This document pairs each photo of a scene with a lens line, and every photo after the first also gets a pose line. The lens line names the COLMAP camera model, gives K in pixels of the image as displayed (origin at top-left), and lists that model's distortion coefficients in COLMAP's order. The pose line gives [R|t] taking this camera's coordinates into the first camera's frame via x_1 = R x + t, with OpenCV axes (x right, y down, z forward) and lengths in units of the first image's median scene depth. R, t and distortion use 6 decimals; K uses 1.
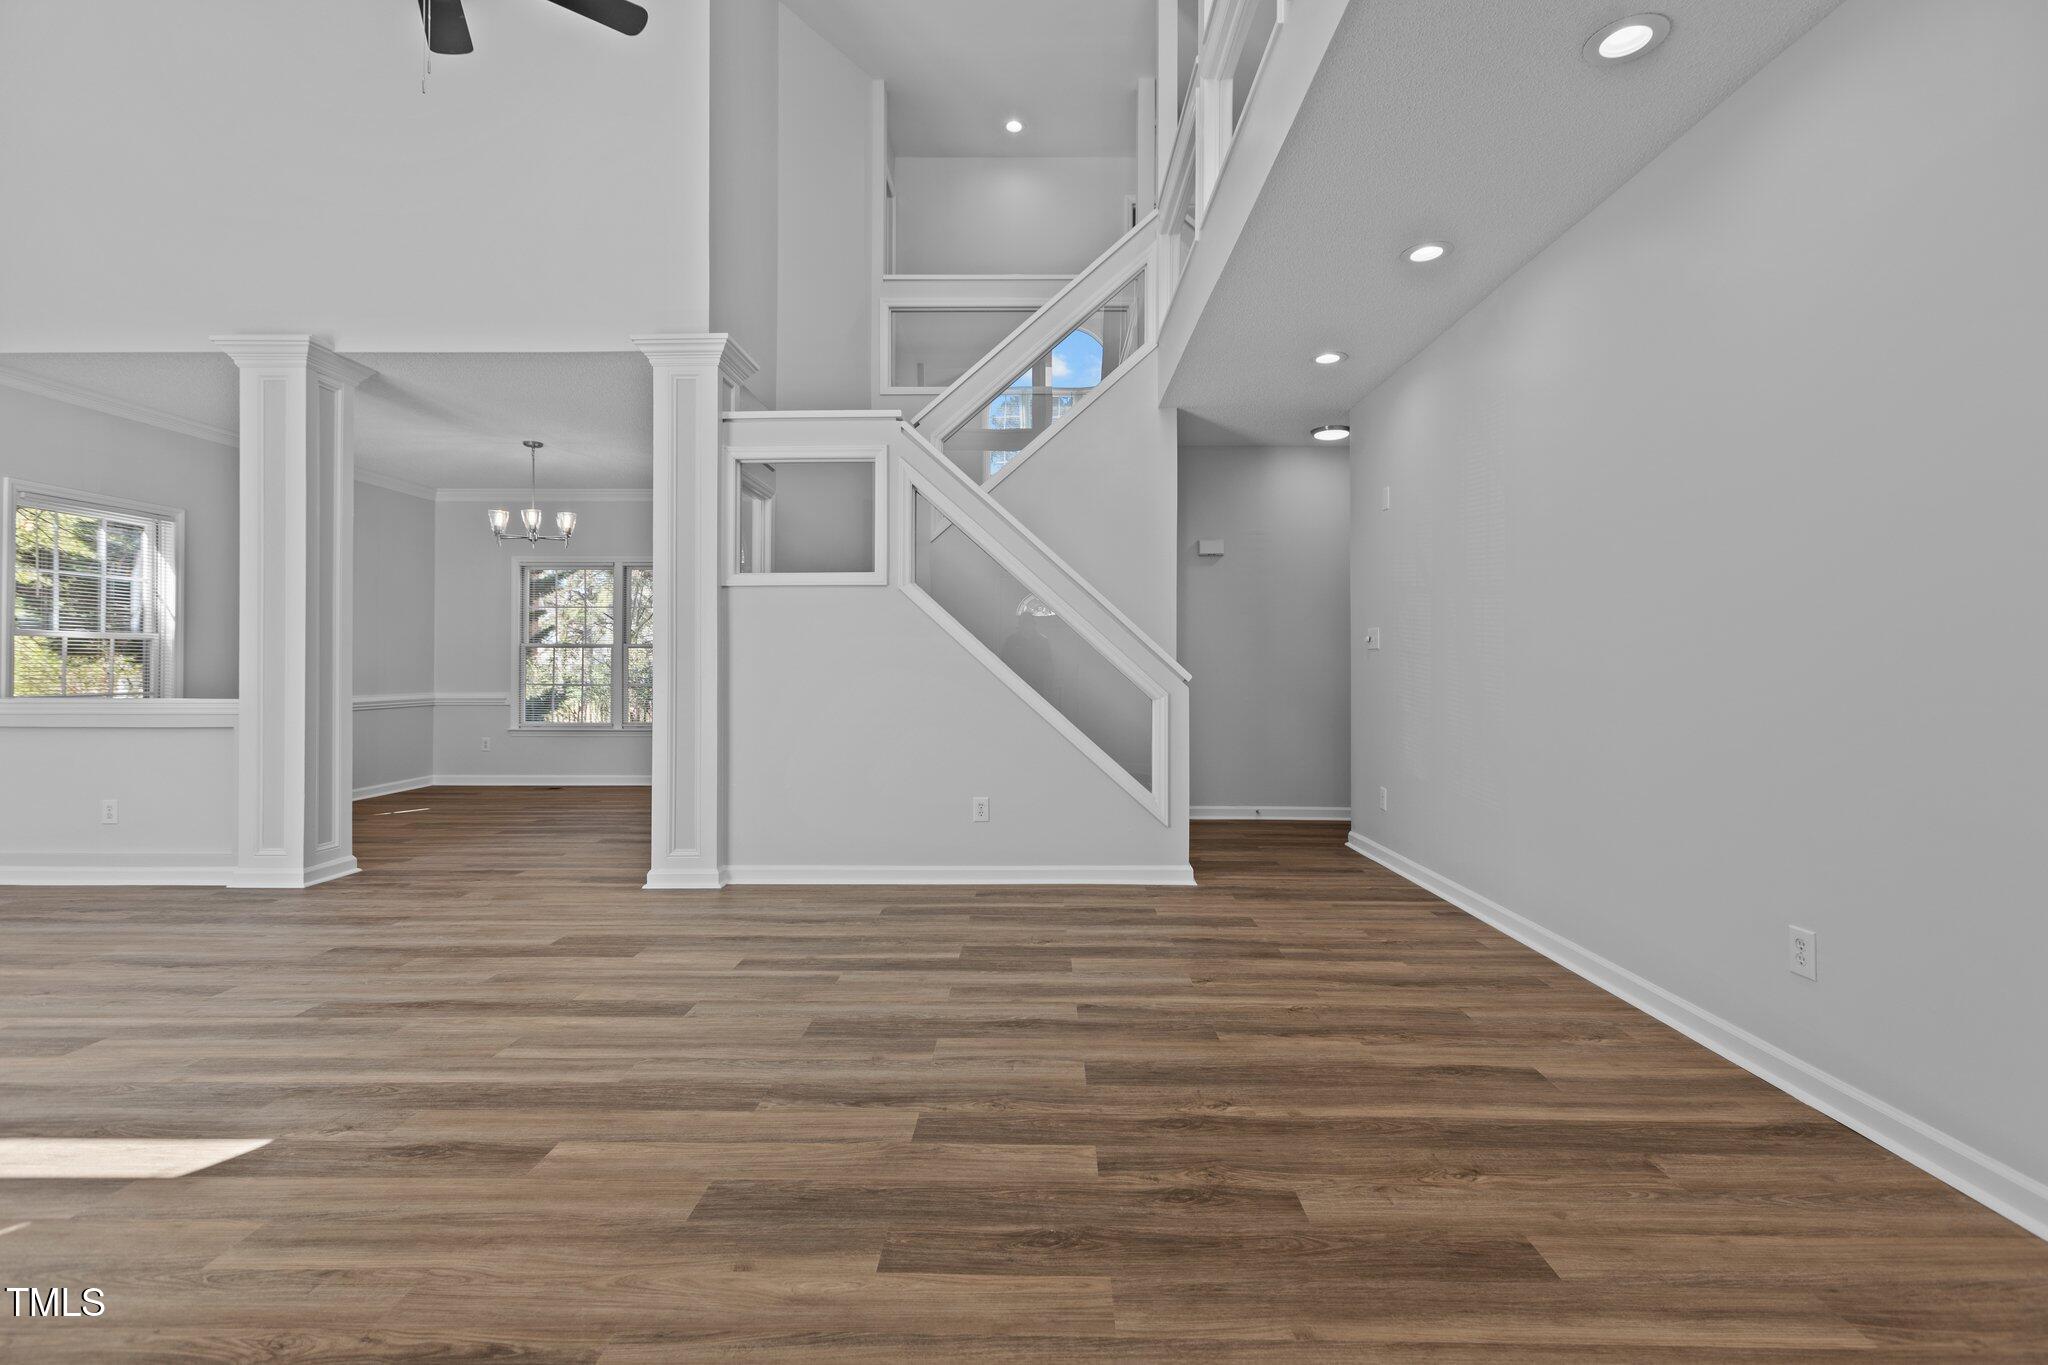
lens RADIAL K [[918.0, 0, 1023.3], [0, 918.0, 672.4], [0, 0, 1]] dist [-0.000934, -0.000272]
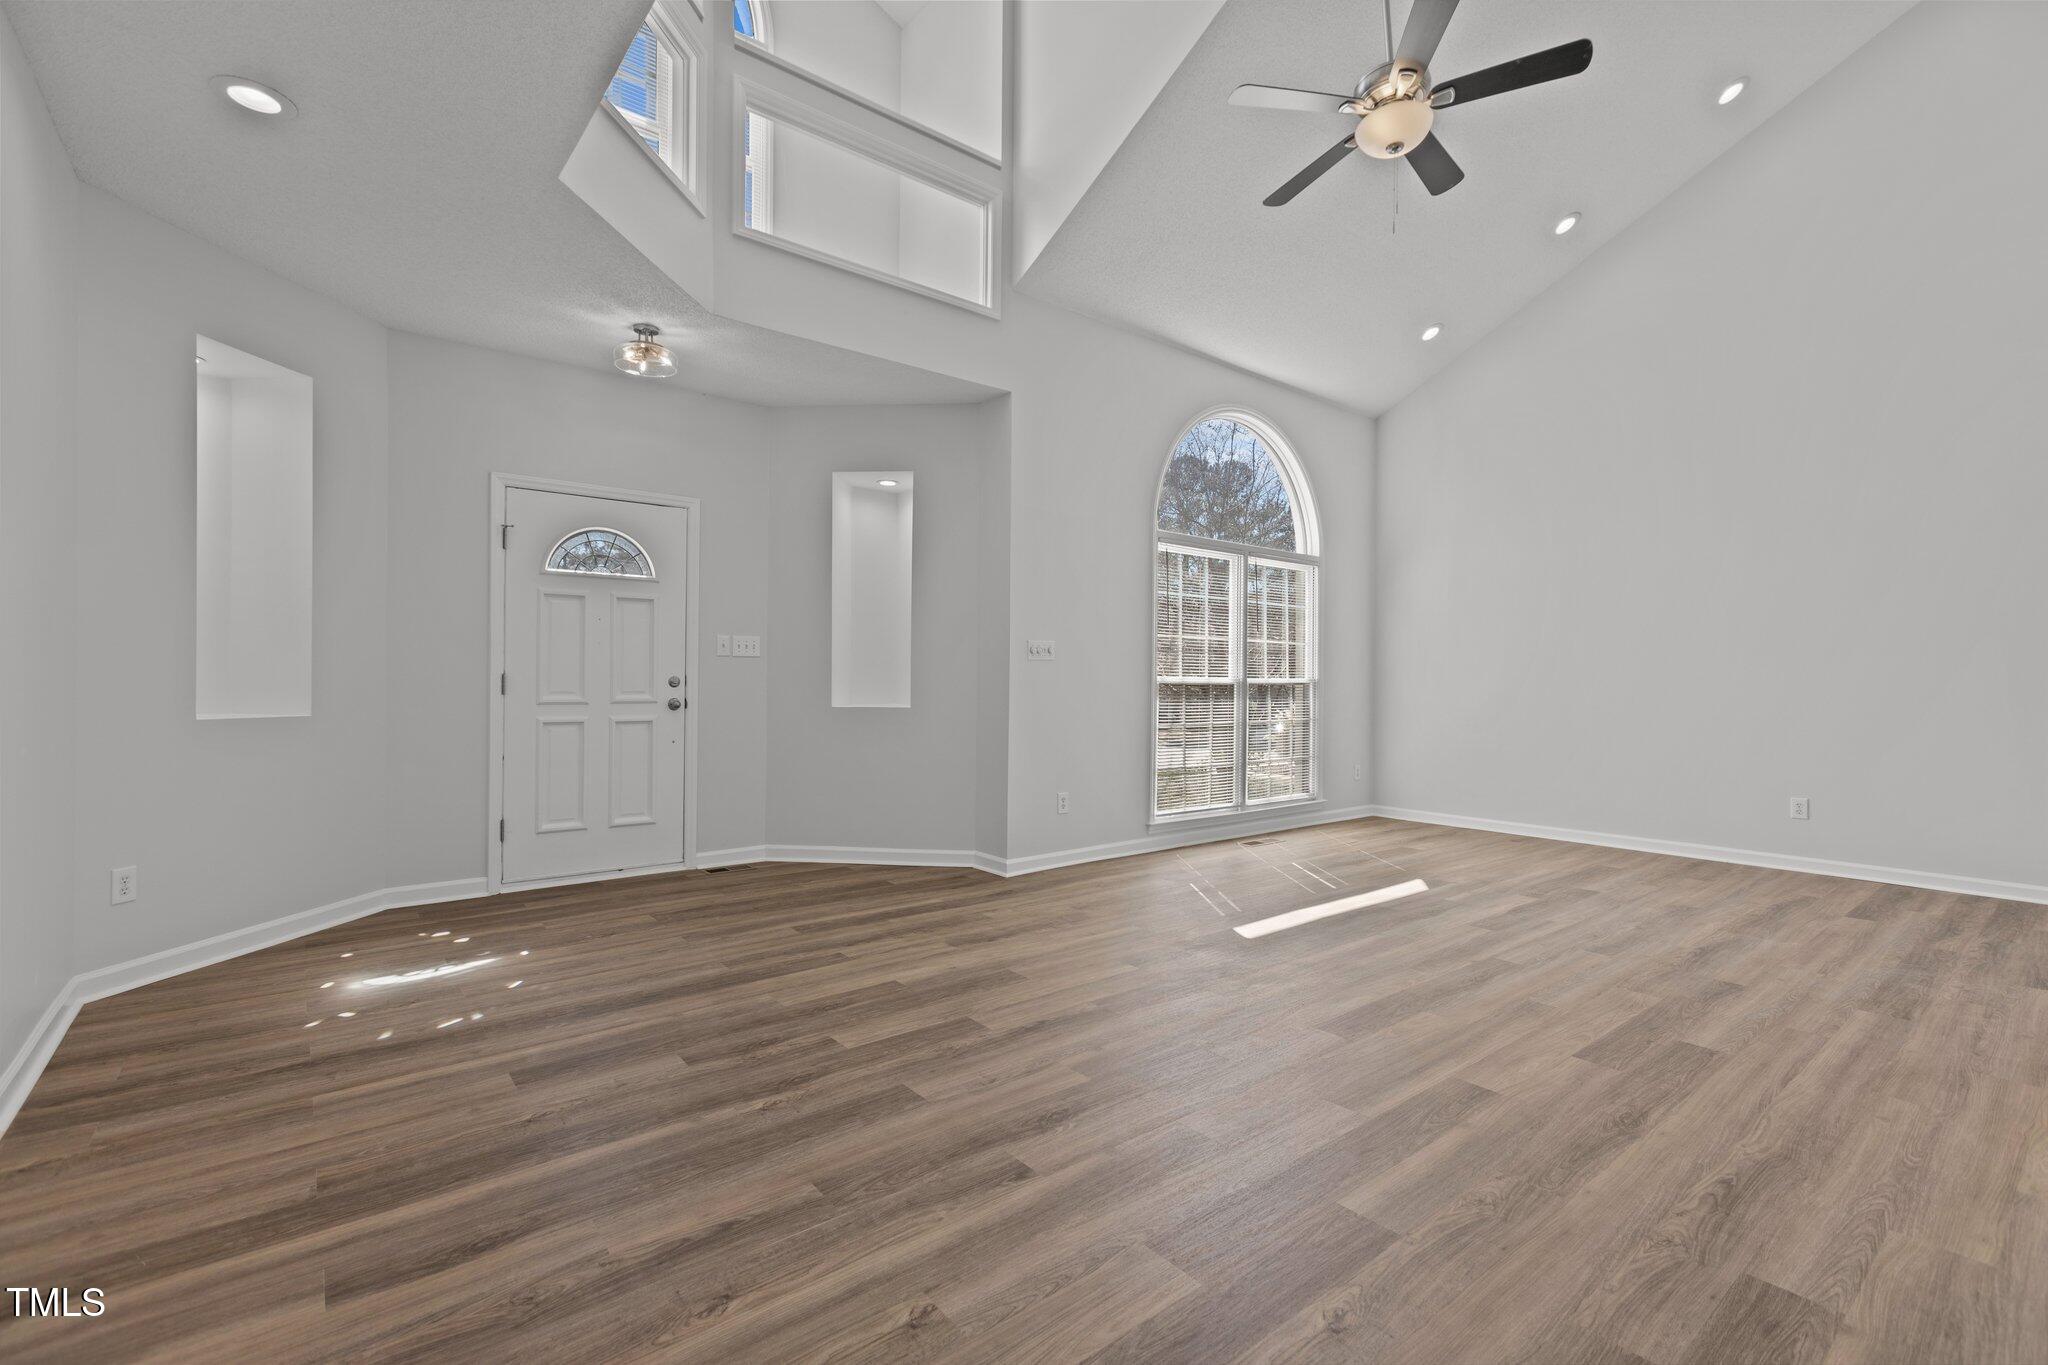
lens RADIAL K [[918.0, 0, 1026.9], [0, 918.0, 680.0], [0, 0, 1]] dist [-0.000934, -0.000272]
pose [[-0.771101, -0.007547, -0.636669, 0.659266], [-0.013318, 0.999902, 0.004278, -0.009760], [0.636574, 0.011778, -0.771126, 1.996835]]
